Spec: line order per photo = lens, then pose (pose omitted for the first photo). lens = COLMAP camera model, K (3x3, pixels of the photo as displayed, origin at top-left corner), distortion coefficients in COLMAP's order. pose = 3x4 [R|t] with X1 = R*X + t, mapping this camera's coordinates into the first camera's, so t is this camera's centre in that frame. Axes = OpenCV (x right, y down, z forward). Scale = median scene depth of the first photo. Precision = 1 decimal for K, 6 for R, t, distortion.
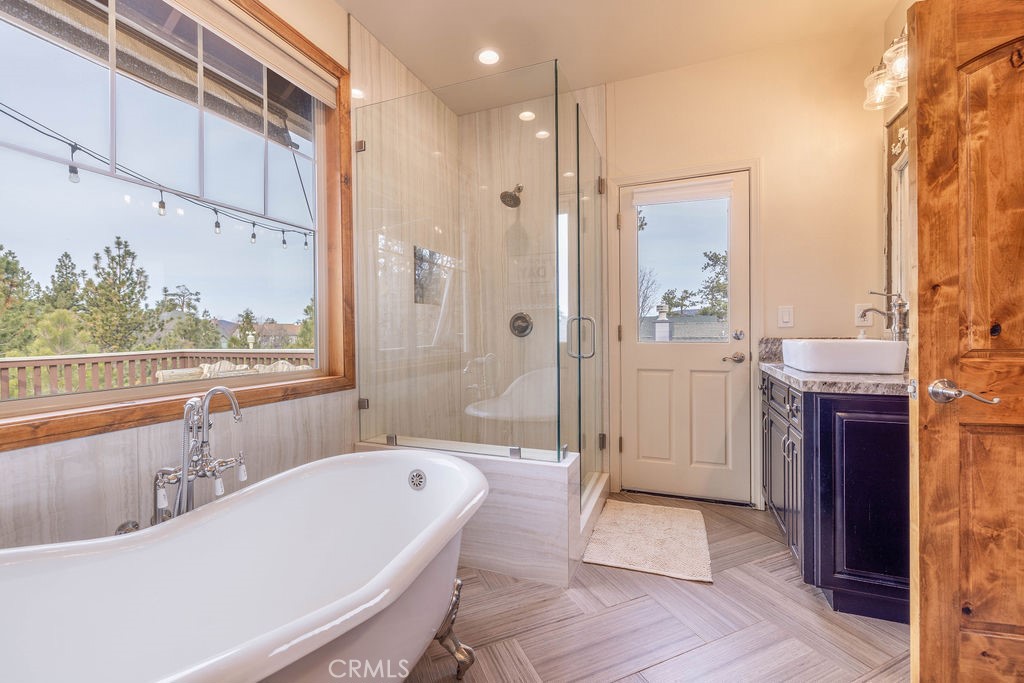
lens RADIAL K [[428.7, 0, 509.4], [0, 428.7, 335.1], [0, 0, 1]] dist [0.000063, 0.000189]
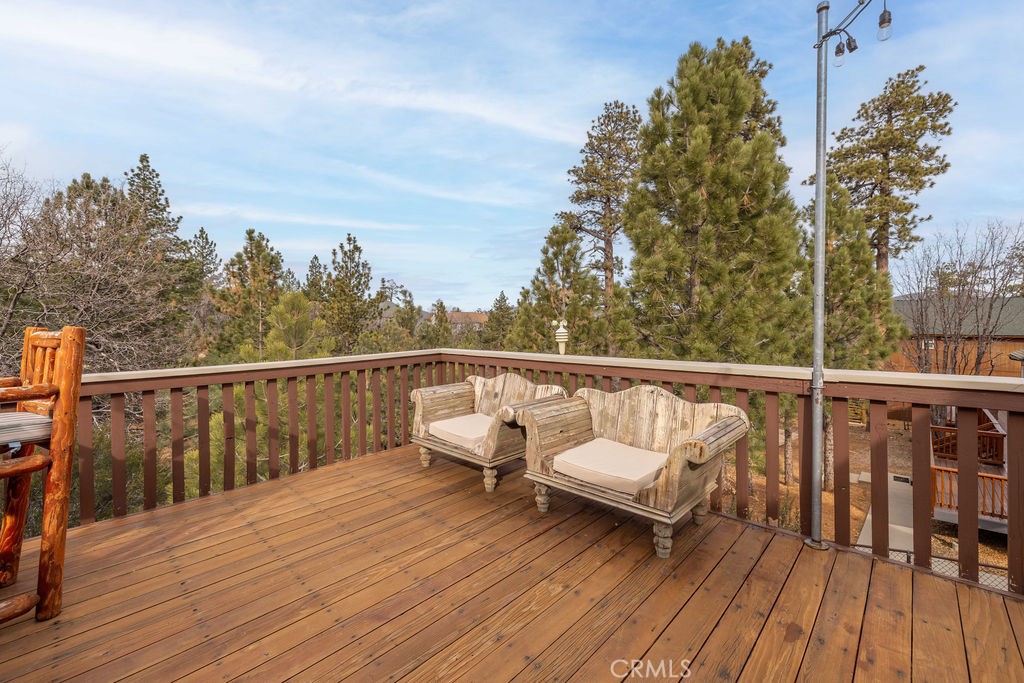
lens RADIAL K [[428.7, 0, 509.4], [0, 428.7, 335.1], [0, 0, 1]] dist [0.000063, 0.000189]
pose [[0.928552, 0.016331, -0.370844, -0.112019], [-0.005988, 0.999561, 0.029025, -0.001342], [0.371155, -0.024731, 0.928242, 0.118875]]
